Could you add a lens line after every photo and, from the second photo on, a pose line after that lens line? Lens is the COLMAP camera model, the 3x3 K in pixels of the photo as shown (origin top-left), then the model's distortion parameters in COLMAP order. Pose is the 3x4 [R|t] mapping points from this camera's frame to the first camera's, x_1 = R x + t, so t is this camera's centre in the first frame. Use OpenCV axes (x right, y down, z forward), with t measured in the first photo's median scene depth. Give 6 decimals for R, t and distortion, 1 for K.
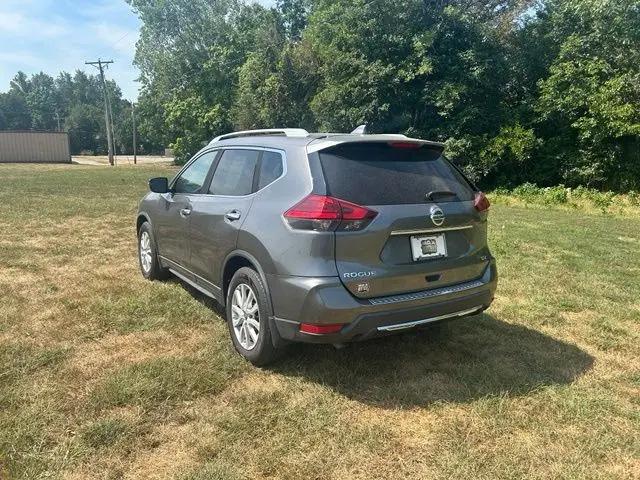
lens RADIAL K [[482.3, 0, 314.5], [0, 482.3, 236.6], [0, 0, 1]] dist [0.045975, -0.046295]
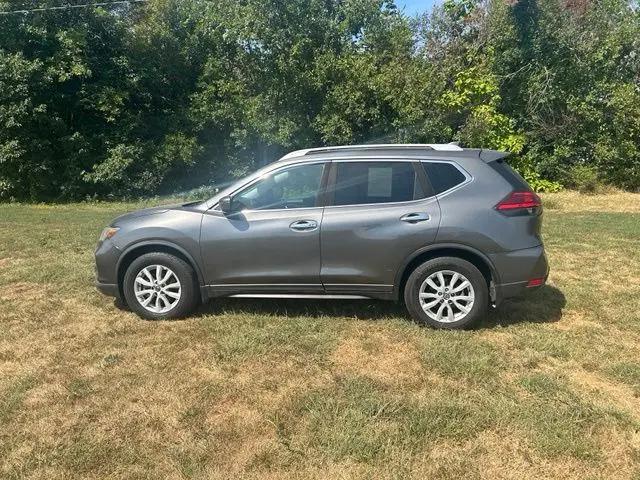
lens RADIAL K [[482.3, 0, 315.0], [0, 482.3, 240.9], [0, 0, 1]] dist [0.045975, -0.046295]
pose [[0.661513, -0.143339, 0.736108, -0.207134], [0.144420, 0.987540, 0.062514, -0.016591], [-0.735896, 0.064954, 0.673972, 0.066245]]
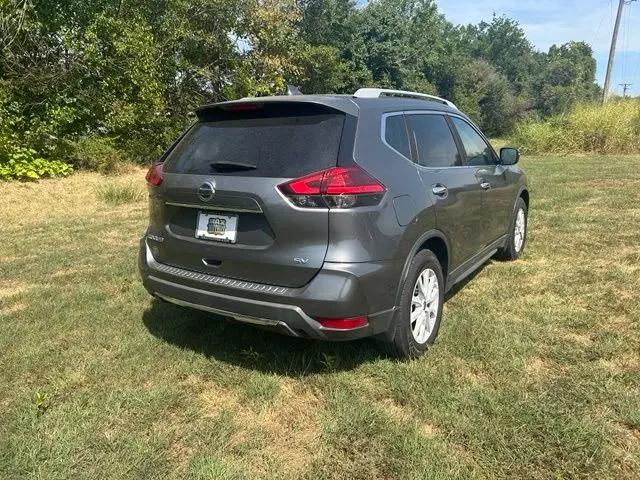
lens RADIAL K [[482.3, 0, 314.7], [0, 482.3, 236.2], [0, 0, 1]] dist [0.045975, -0.046295]
pose [[-0.457115, -0.198342, 0.867010, 0.129397], [0.160593, 0.940389, 0.299798, -0.049898], [-0.874789, 0.276278, -0.398013, 0.366437]]
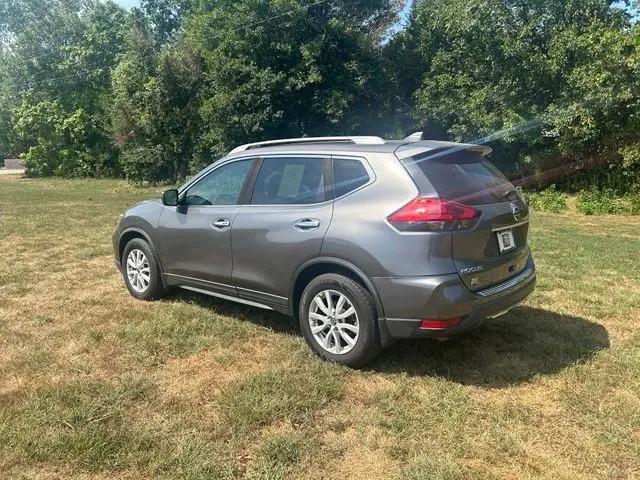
lens RADIAL K [[482.3, 0, 312.6], [0, 482.3, 243.9], [0, 0, 1]] dist [0.045975, -0.046295]
pose [[0.961626, -0.067385, 0.265960, -0.074778], [0.067024, 0.997697, 0.010443, -0.002040], [-0.266051, 0.007783, 0.963928, 0.005882]]
